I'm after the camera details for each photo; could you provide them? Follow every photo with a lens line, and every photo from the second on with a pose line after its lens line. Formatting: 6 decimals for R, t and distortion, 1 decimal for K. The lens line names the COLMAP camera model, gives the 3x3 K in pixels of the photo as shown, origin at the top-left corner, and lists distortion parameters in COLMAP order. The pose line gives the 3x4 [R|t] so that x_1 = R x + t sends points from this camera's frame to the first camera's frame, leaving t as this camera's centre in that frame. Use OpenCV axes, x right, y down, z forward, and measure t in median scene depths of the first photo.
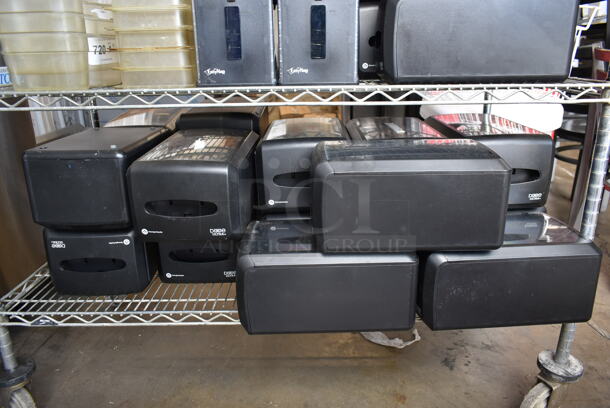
lens RADIAL K [[466.9, 0, 305.0], [0, 466.9, 204.0], [0, 0, 1]] dist [-0.022963, 0.011101]
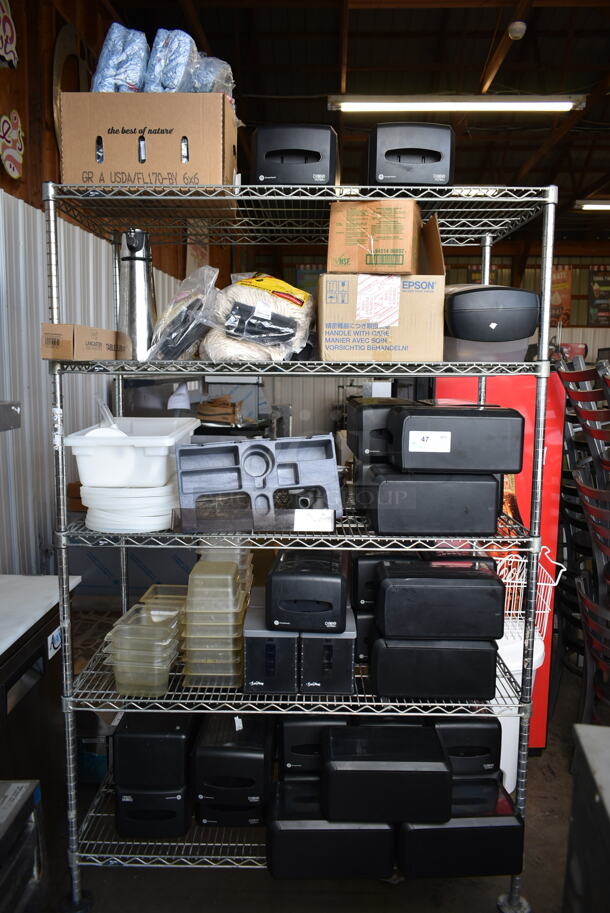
lens RADIAL K [[698.8, 0, 300.9], [0, 698.8, 455.2], [0, 0, 1]] dist [-0.022963, 0.011101]
pose [[0.999659, 0.025356, 0.006320, -0.080990], [-0.023534, 0.978684, -0.204019, -0.510430], [-0.011358, 0.203801, 0.978946, -1.216146]]
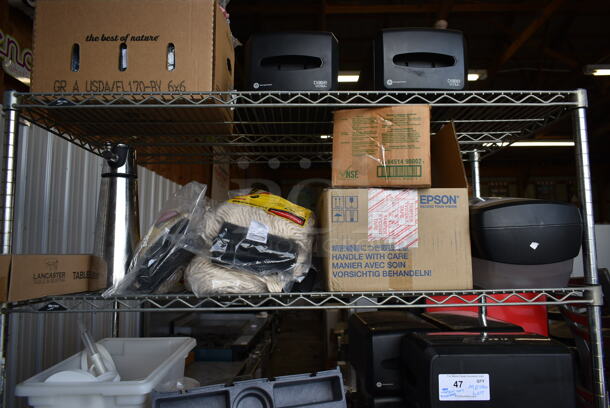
lens RADIAL K [[466.9, 0, 305.0], [0, 466.9, 204.0], [0, 0, 1]] dist [-0.022963, 0.011101]
pose [[0.999614, 0.011092, 0.025458, -0.101178], [0.000588, 0.908113, -0.418724, -0.890206], [-0.027764, 0.418577, 0.907757, -0.437092]]
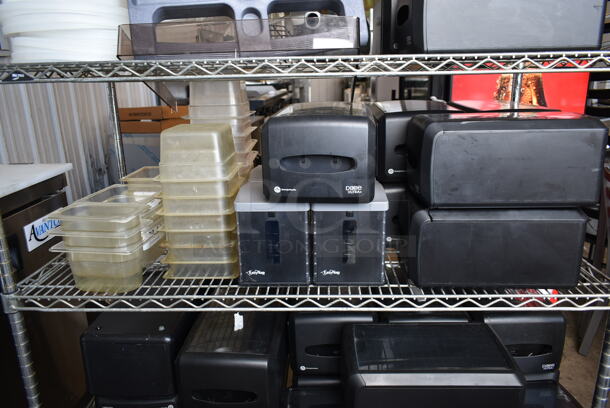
lens RADIAL K [[466.9, 0, 305.0], [0, 466.9, 204.0], [0, 0, 1]] dist [-0.022963, 0.011101]
pose [[0.999723, 0.002344, -0.023407, -0.047201], [-0.003373, 0.999024, -0.044033, -0.375610], [0.023281, 0.044100, 0.998756, -0.109733]]
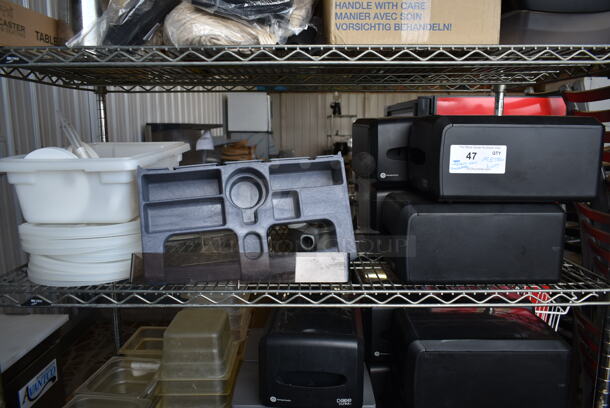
lens RADIAL K [[466.9, 0, 305.0], [0, 466.9, 204.0], [0, 0, 1]] dist [-0.022963, 0.011101]
pose [[0.999789, 0.013468, 0.015535, -0.077748], [-0.010699, 0.986015, -0.166310, -0.700840], [-0.017558, 0.166109, 0.985951, -0.239339]]
